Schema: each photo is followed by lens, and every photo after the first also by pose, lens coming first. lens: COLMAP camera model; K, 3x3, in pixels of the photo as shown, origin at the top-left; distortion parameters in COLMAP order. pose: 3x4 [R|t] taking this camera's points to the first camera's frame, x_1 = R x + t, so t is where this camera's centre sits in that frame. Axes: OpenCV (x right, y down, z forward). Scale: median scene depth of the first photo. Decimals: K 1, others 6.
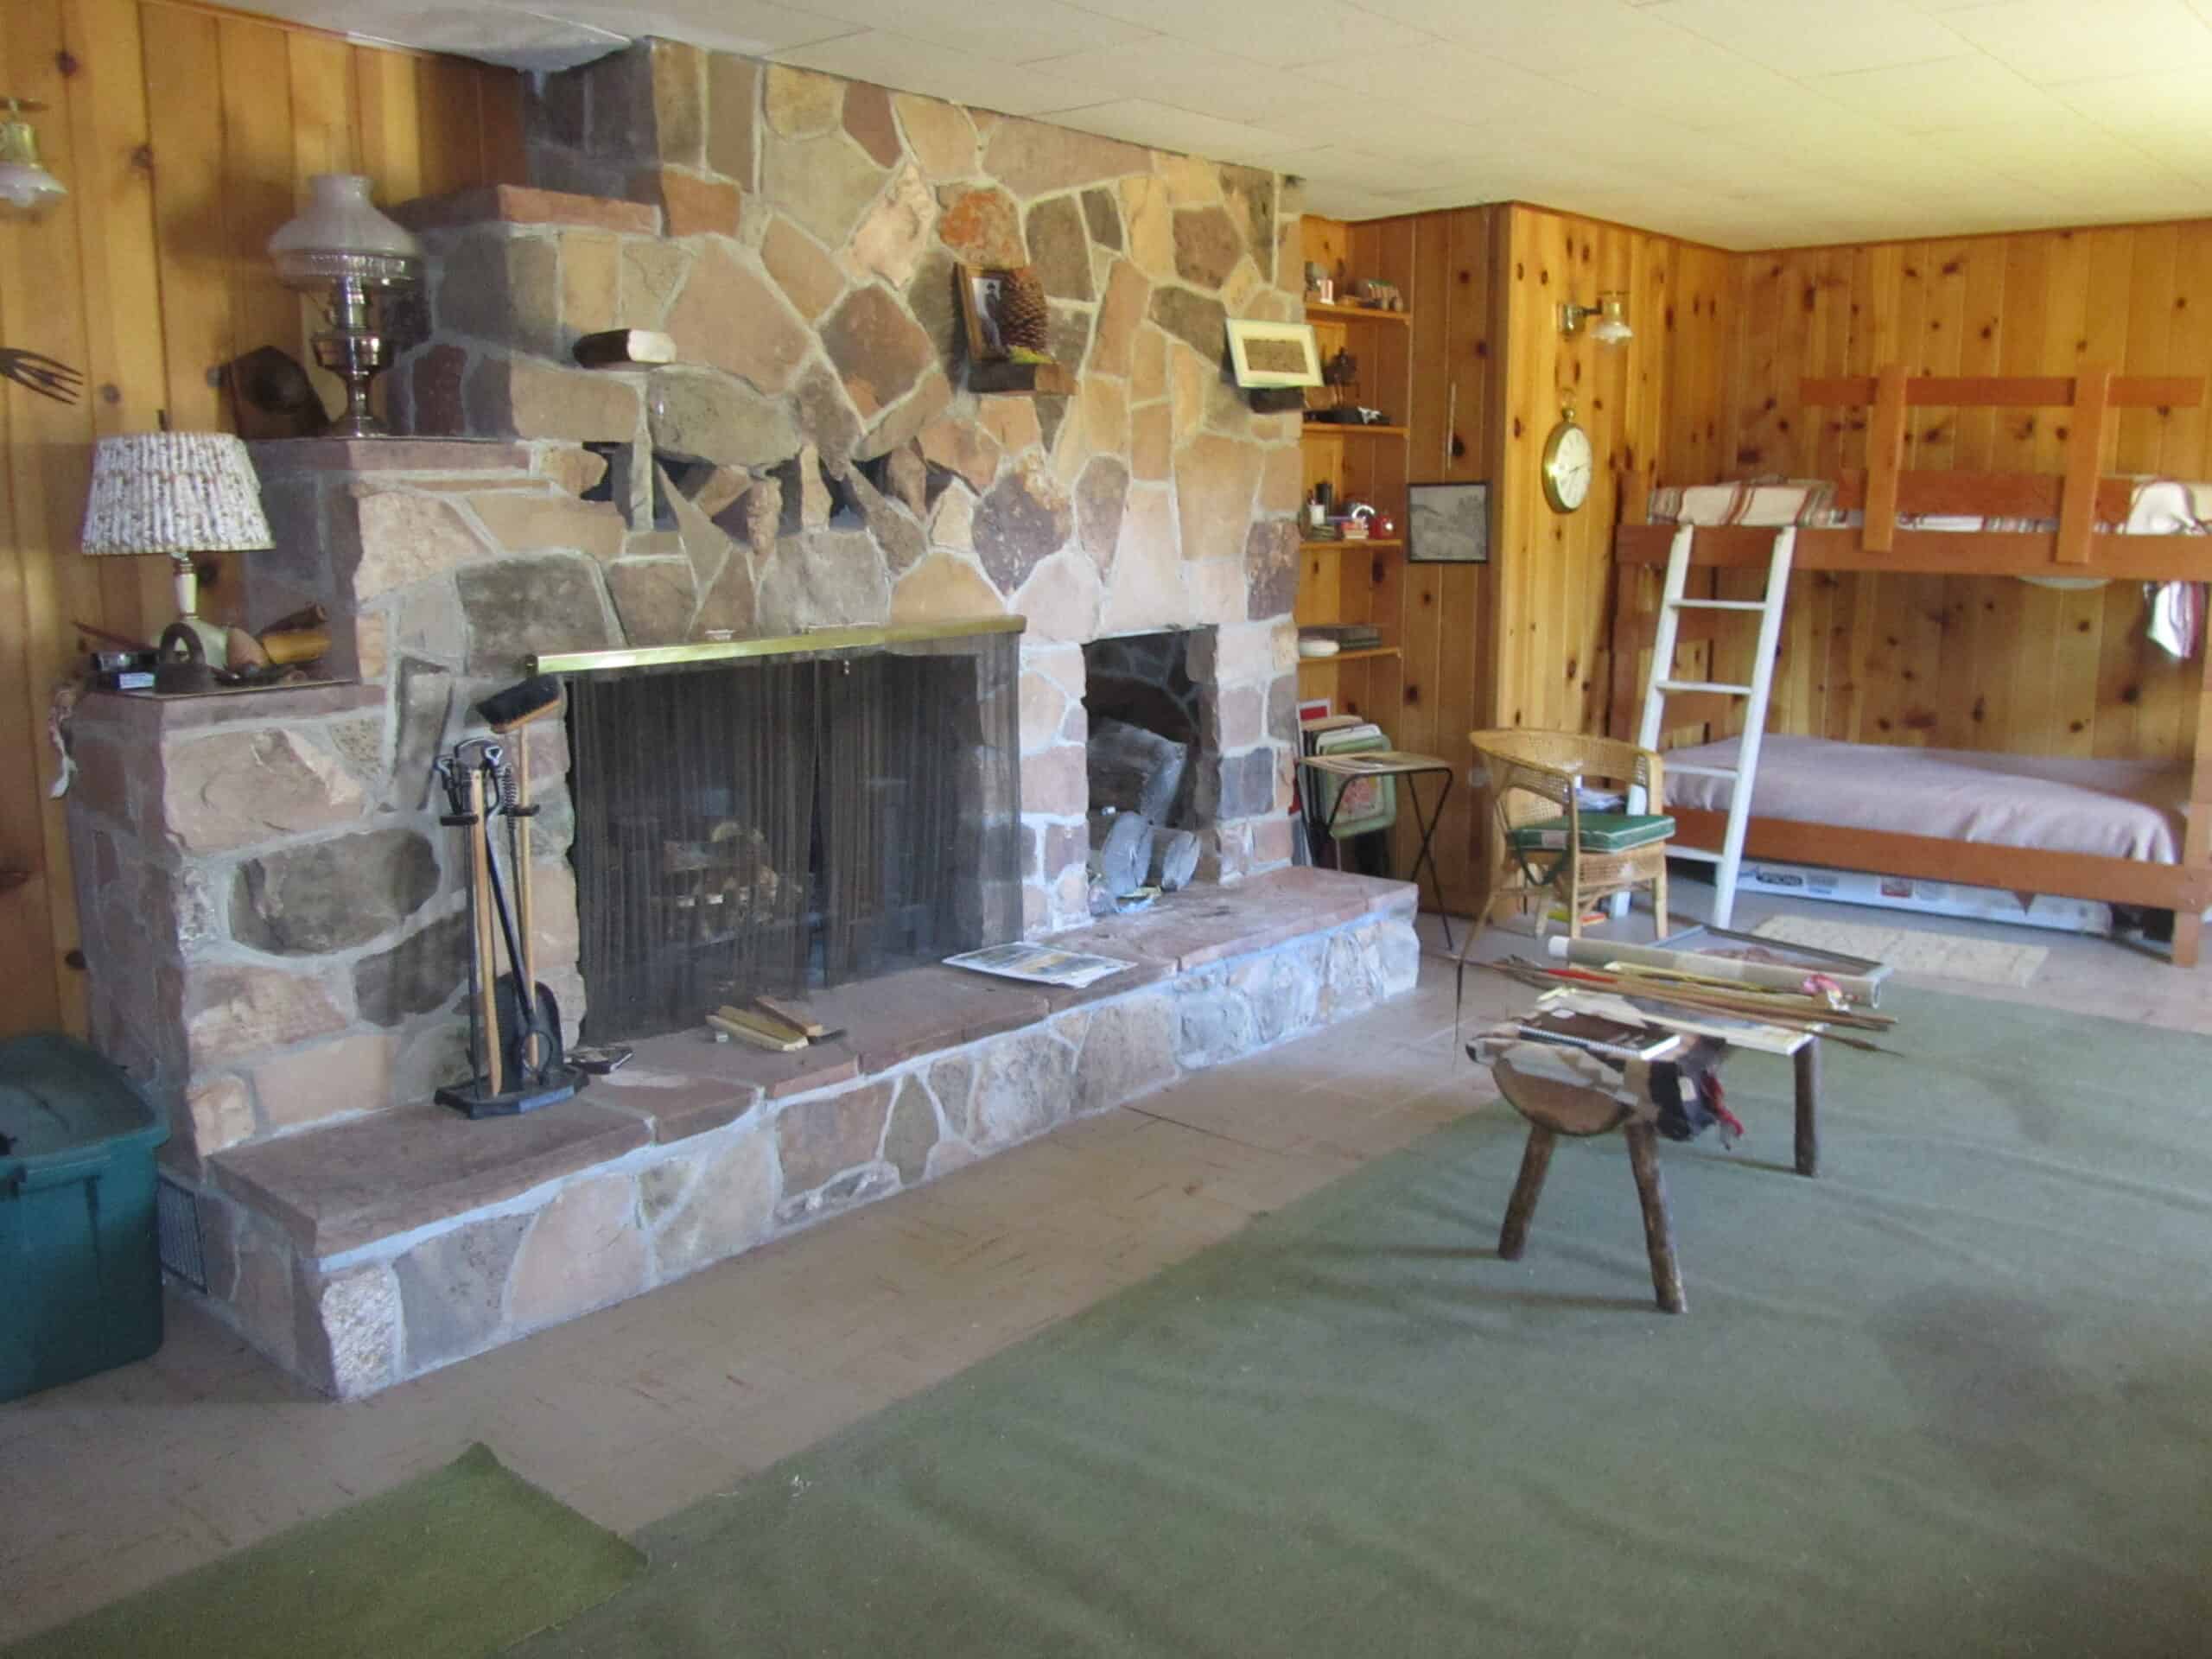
lens RADIAL K [[1870.8, 0, 1106.0], [0, 1870.8, 829.5], [0, 0, 1]] dist [0.005572, 0.001845]
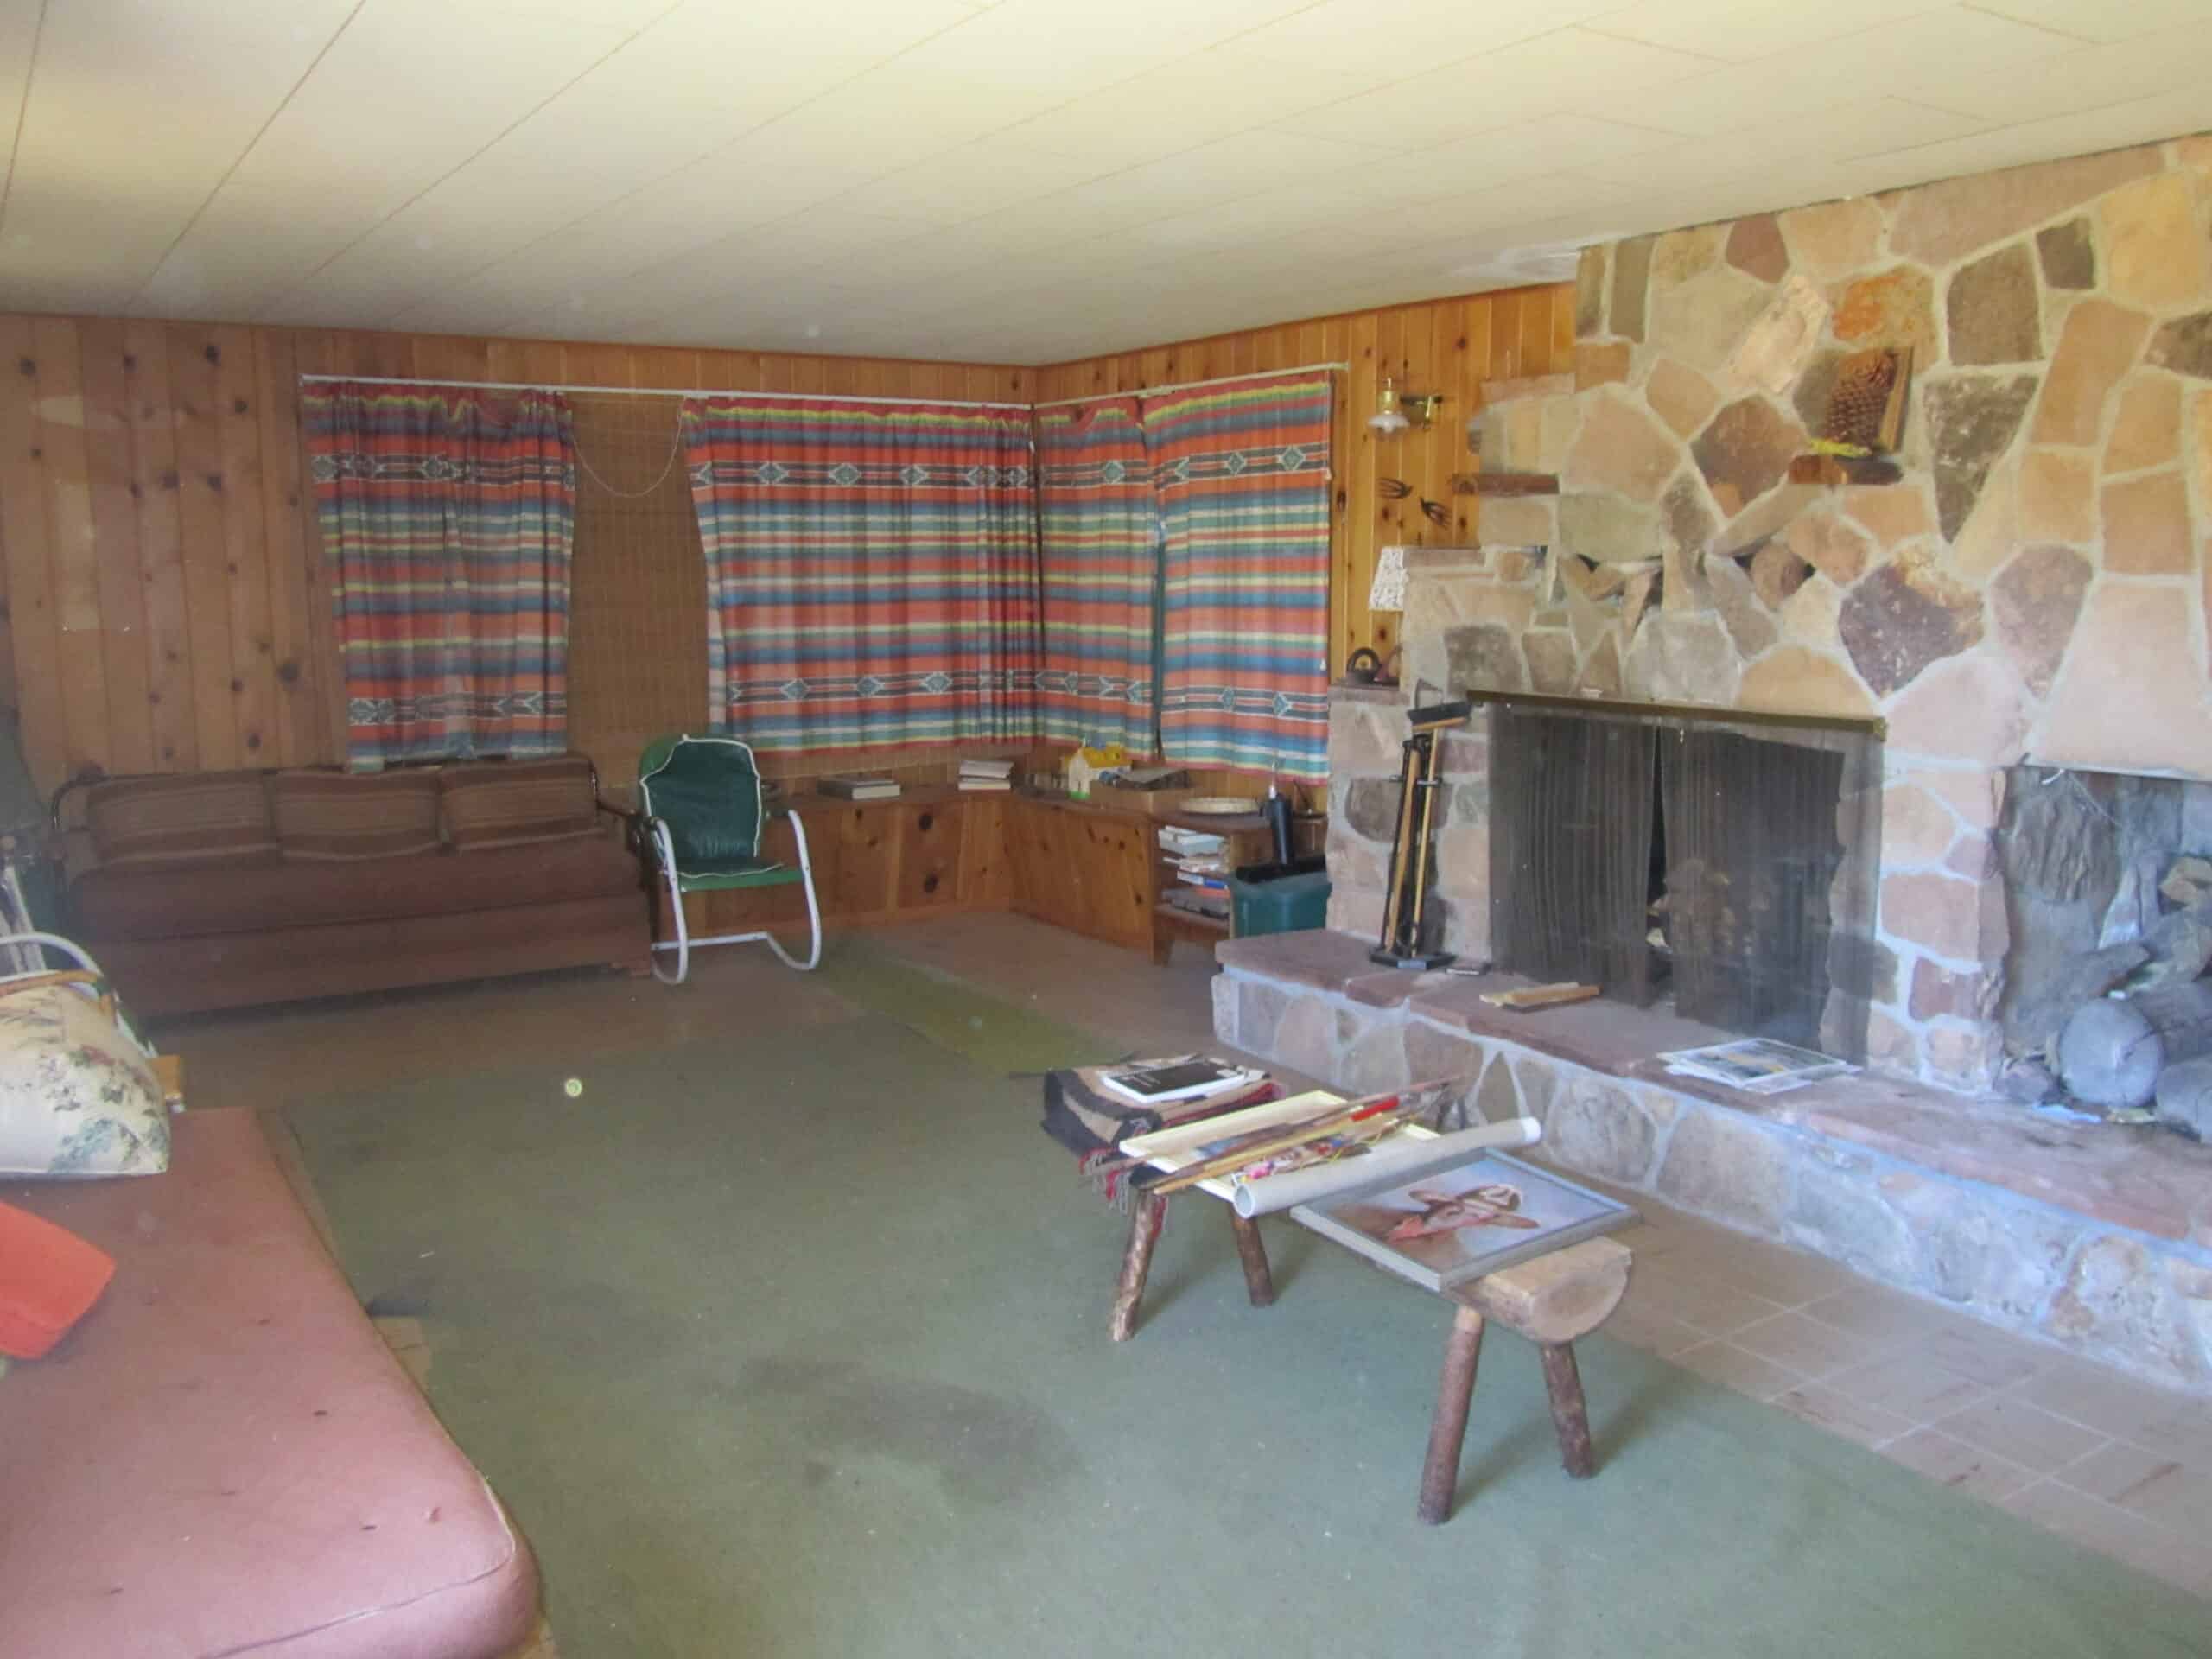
lens RADIAL K [[1778.4, 0, 1106.0], [0, 1778.4, 829.5], [0, 0, 1]] dist [-0.008422, -0.000817]
pose [[-0.283575, 0.148533, -0.947377, 0.955519], [-0.162810, 0.966131, 0.200207, -0.183949], [0.945028, 0.211017, -0.249788, 0.913596]]
